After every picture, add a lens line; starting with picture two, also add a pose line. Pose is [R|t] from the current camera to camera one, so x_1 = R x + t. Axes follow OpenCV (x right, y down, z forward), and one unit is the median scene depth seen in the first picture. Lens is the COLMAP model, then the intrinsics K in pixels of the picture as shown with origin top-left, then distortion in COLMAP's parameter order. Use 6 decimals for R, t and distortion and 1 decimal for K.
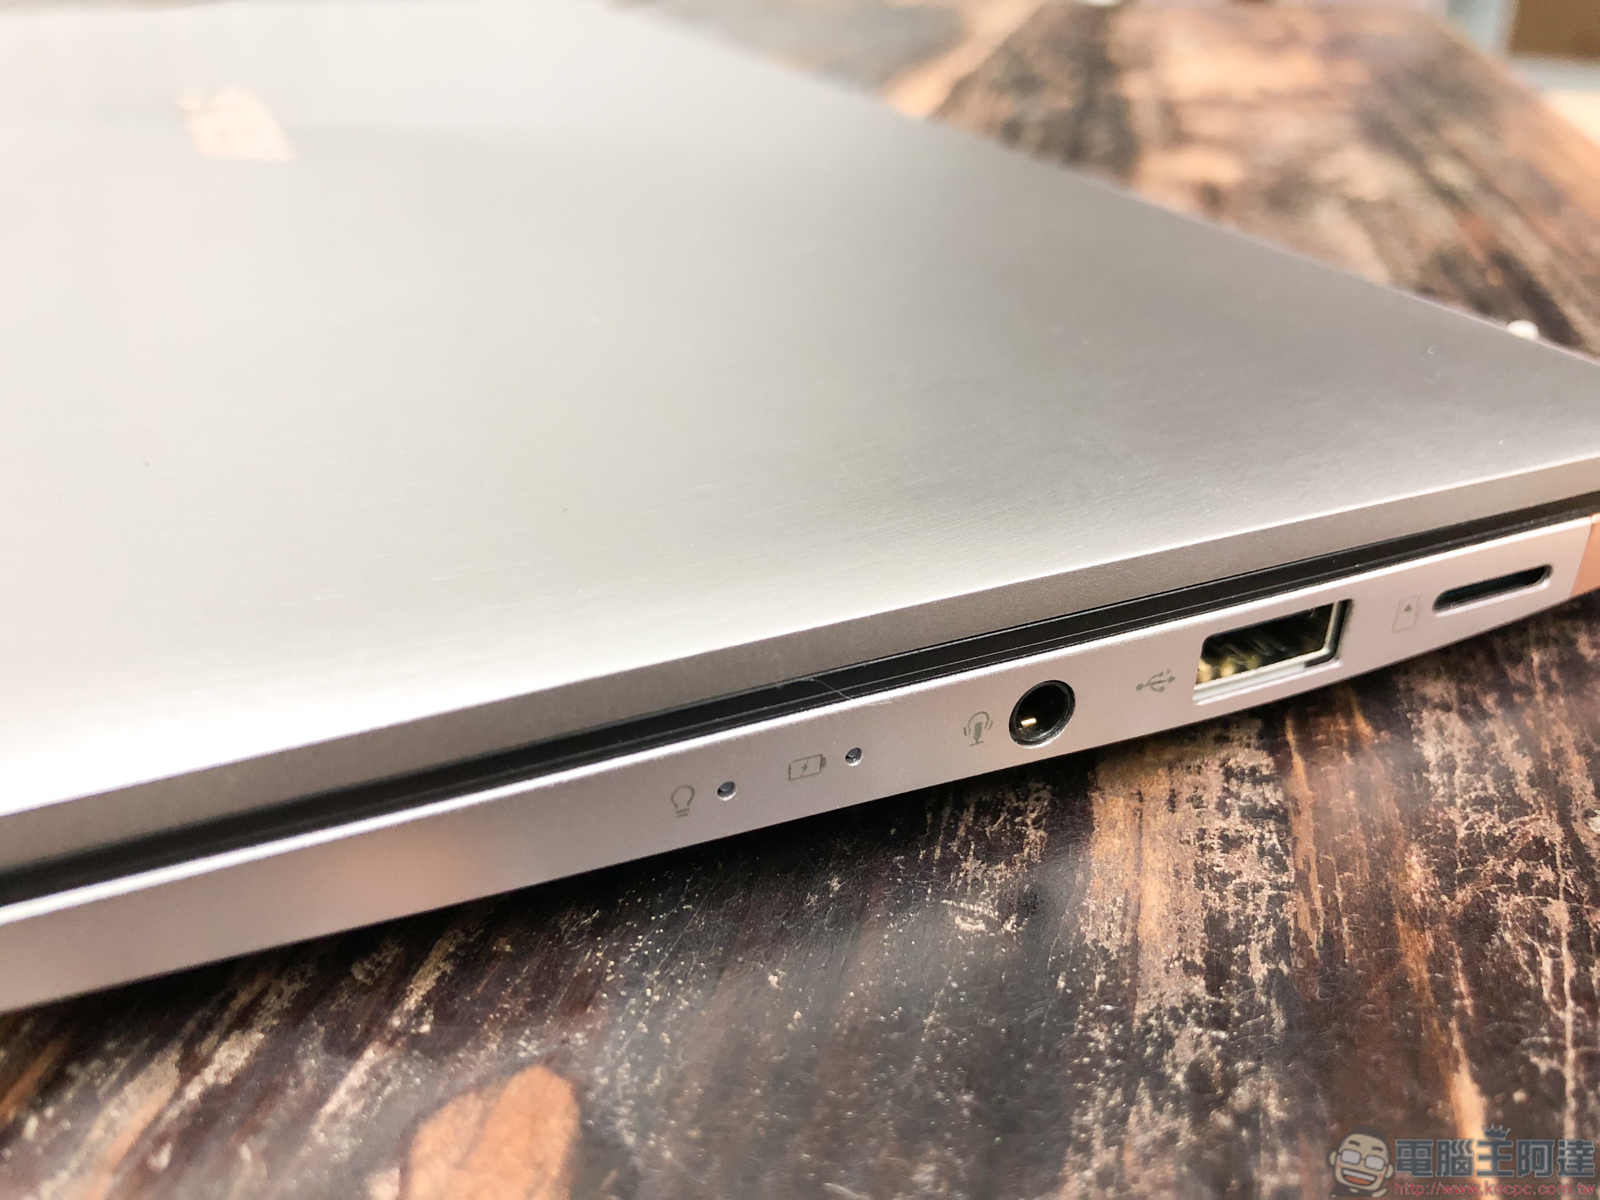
lens RADIAL K [[1453.0, 0, 800.8], [0, 1453.0, 600.7], [0, 0, 1]] dist [-0.008212, -0.017015]
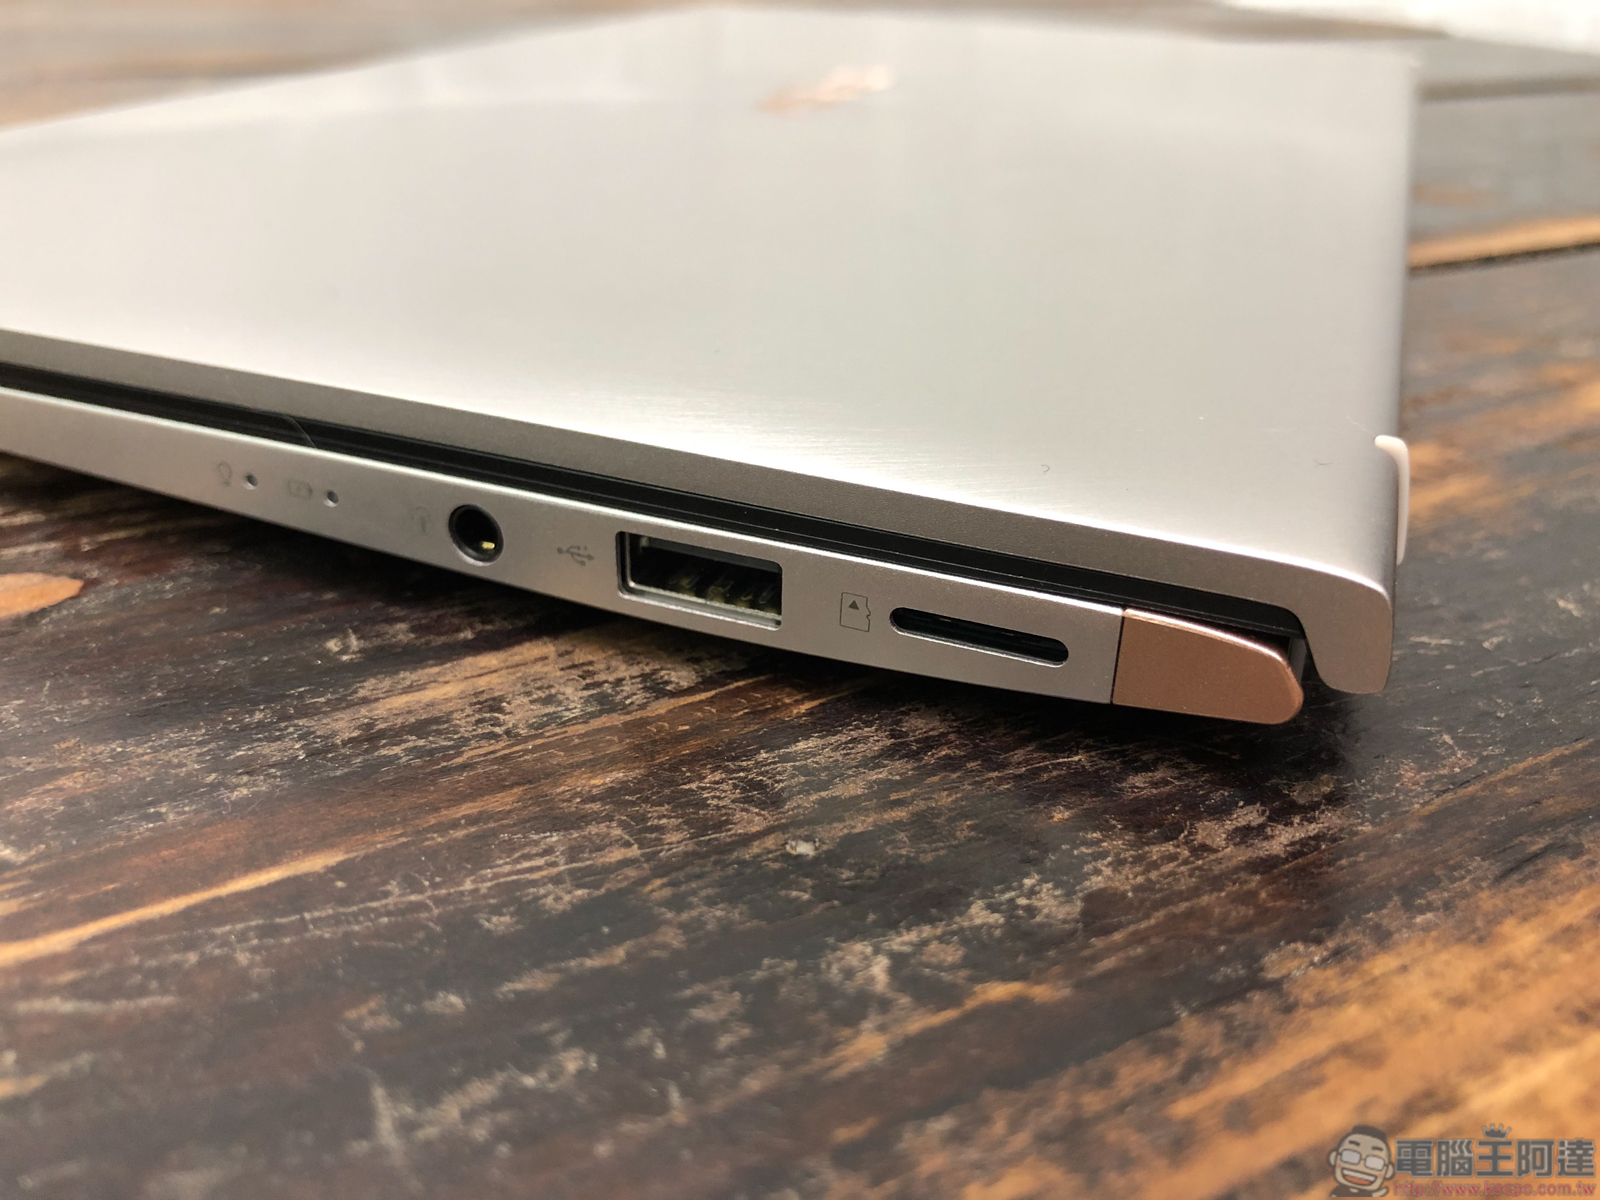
lens RADIAL K [[1453.0, 0, 801.8], [0, 1453.0, 599.5], [0, 0, 1]] dist [-0.008212, -0.017015]
pose [[0.667324, 0.342431, -0.661377, 1.178253], [-0.364827, 0.924489, 0.110552, -0.106252], [0.649292, 0.167514, 0.741862, 0.282449]]
